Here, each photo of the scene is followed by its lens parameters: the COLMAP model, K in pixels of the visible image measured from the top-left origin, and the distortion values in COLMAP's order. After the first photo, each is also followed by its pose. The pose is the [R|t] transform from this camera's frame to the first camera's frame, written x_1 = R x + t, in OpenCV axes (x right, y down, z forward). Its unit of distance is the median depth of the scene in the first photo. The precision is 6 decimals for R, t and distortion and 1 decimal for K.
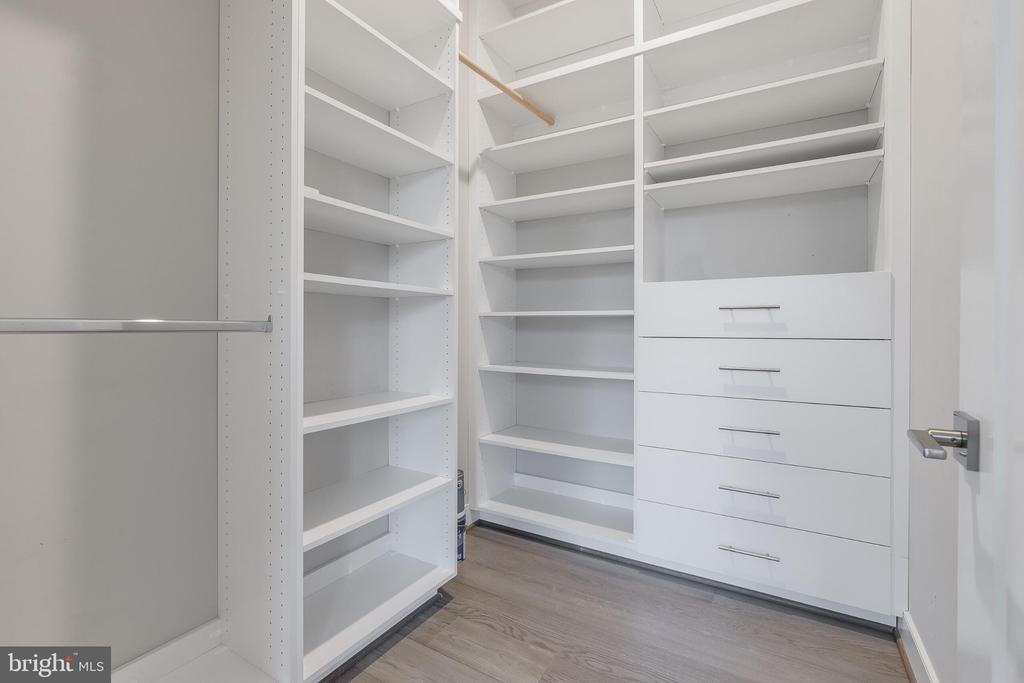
lens RADIAL K [[465.9, 0, 517.6], [0, 465.9, 335.6], [0, 0, 1]] dist [-0.006923, 0.006826]
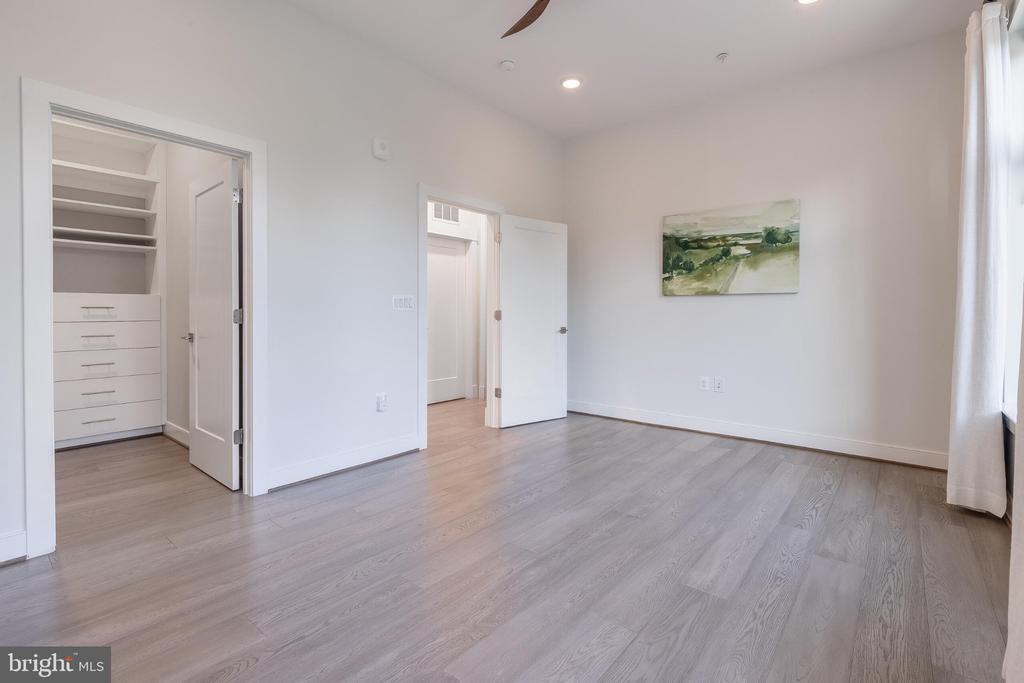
lens RADIAL K [[465.9, 0, 517.6], [0, 465.9, 335.6], [0, 0, 1]] dist [-0.006923, 0.006826]
pose [[0.162897, -0.009802, 0.986594, -1.338454], [0.002657, 0.999951, 0.009496, 0.057098], [-0.986640, 0.001074, 0.162915, -1.294441]]
